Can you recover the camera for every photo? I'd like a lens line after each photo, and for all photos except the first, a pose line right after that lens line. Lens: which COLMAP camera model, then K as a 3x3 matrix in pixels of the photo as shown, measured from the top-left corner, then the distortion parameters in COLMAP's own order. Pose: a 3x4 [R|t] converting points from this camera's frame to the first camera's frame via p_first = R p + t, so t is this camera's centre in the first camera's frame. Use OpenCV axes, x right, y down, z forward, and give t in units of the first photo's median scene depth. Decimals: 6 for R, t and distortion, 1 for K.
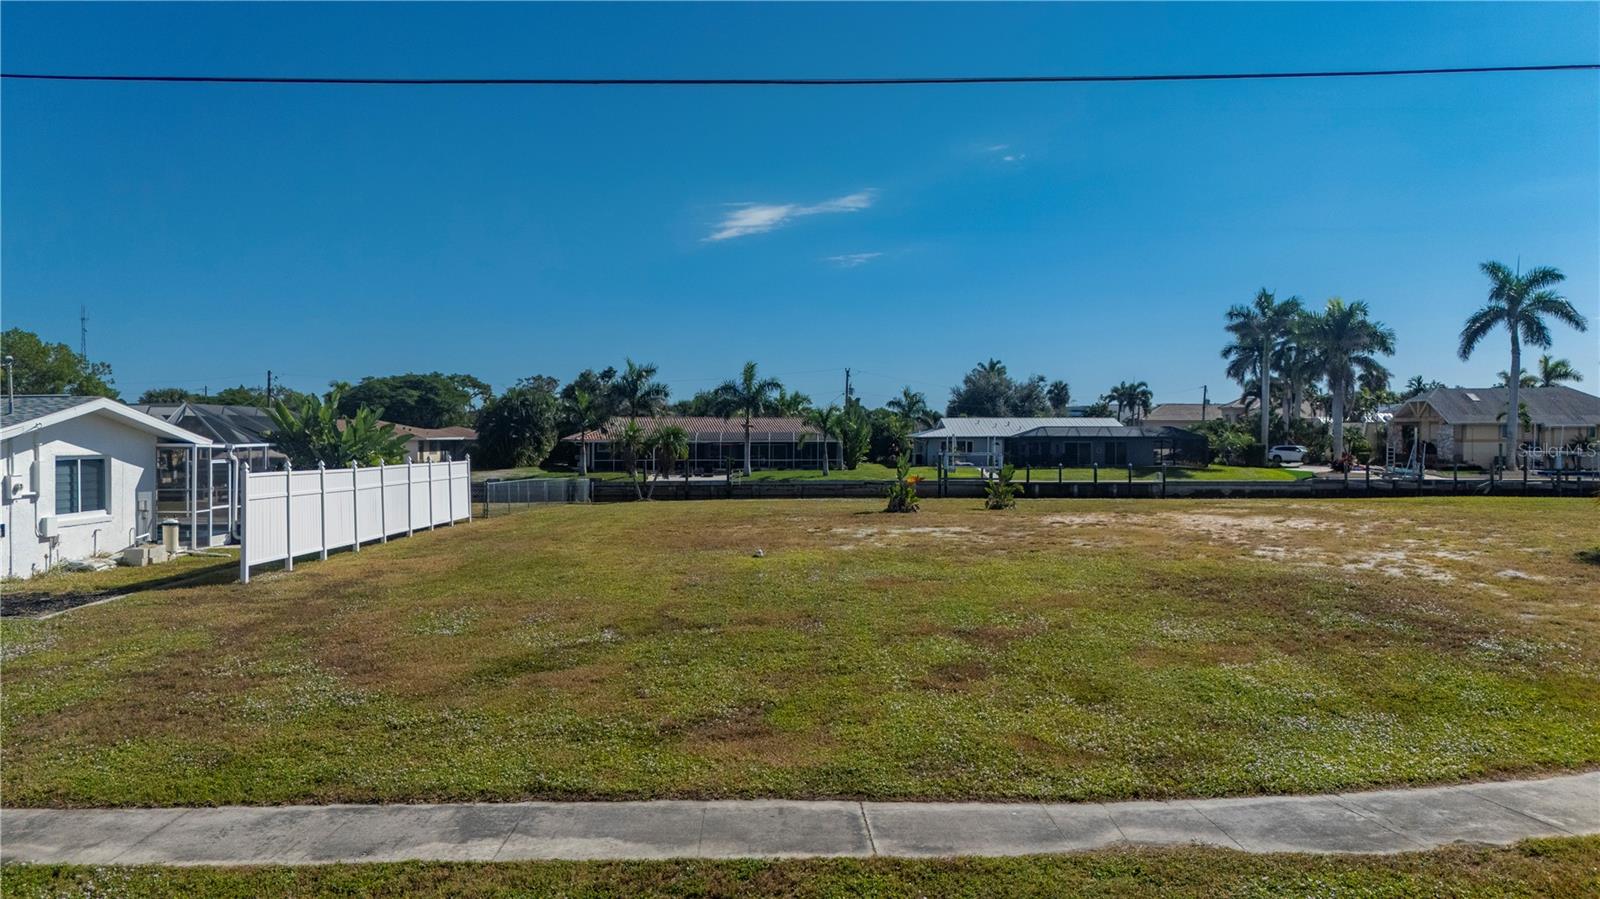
lens RADIAL K [[1166.2, 0, 787.4], [0, 1166.2, 448.2], [0, 0, 1]] dist [0.042172, -0.013470]
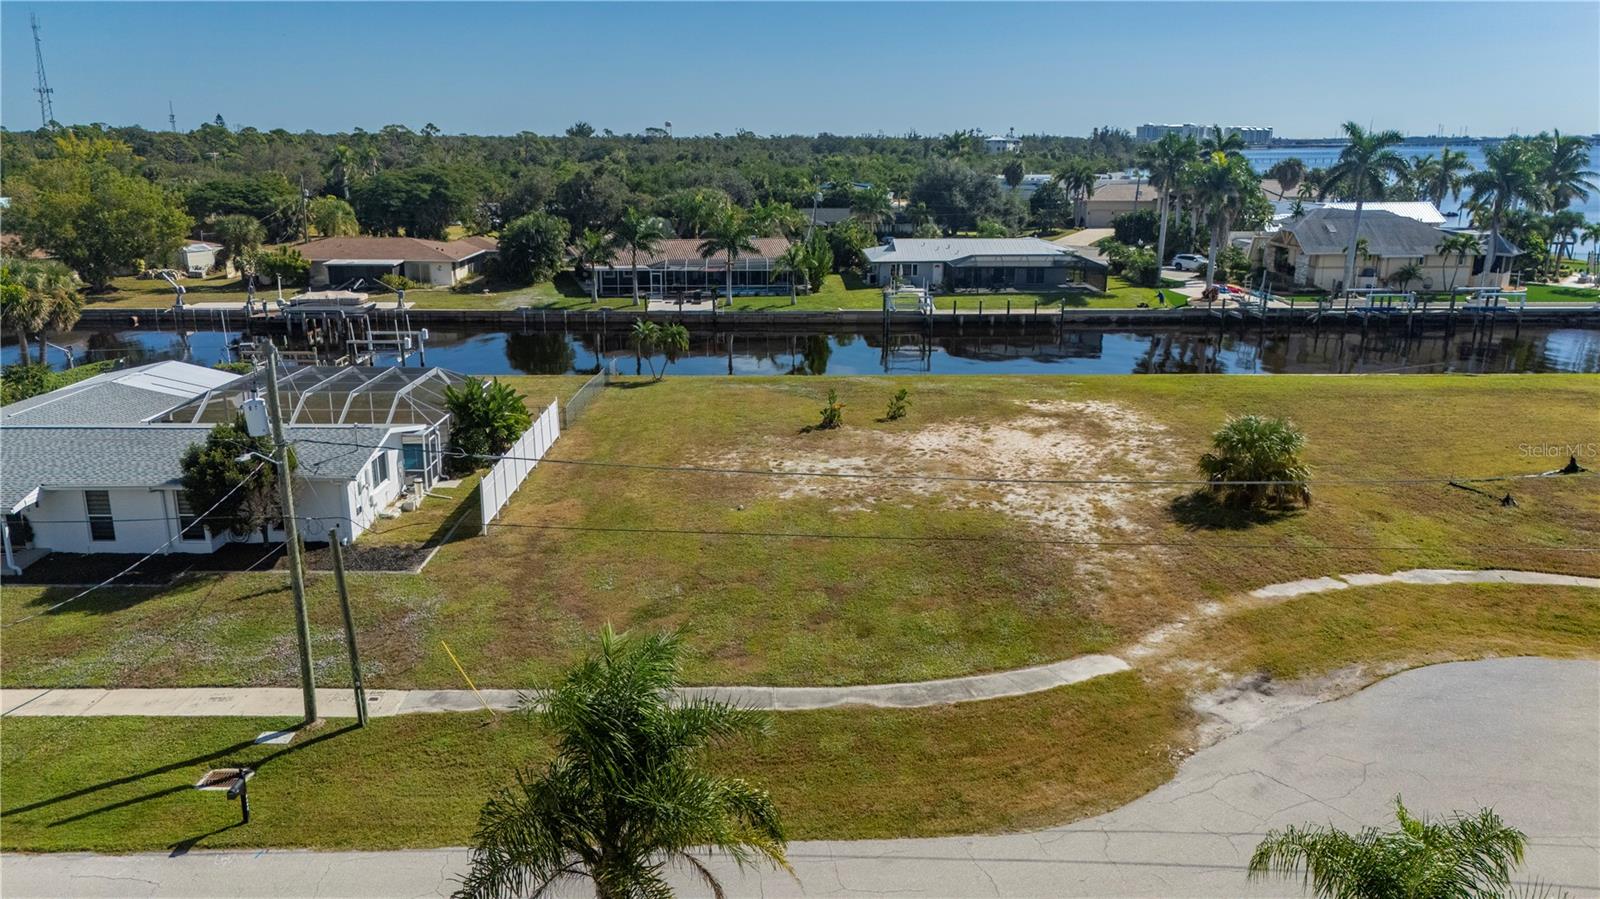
lens RADIAL K [[1166.2, 0, 801.1], [0, 1166.2, 449.6], [0, 0, 1]] dist [0.042172, -0.013470]
pose [[0.999553, 0.001919, 0.029822, 0.004425], [-0.009261, 0.968701, 0.248056, -0.124217], [-0.028413, -0.248221, 0.968287, -0.215614]]
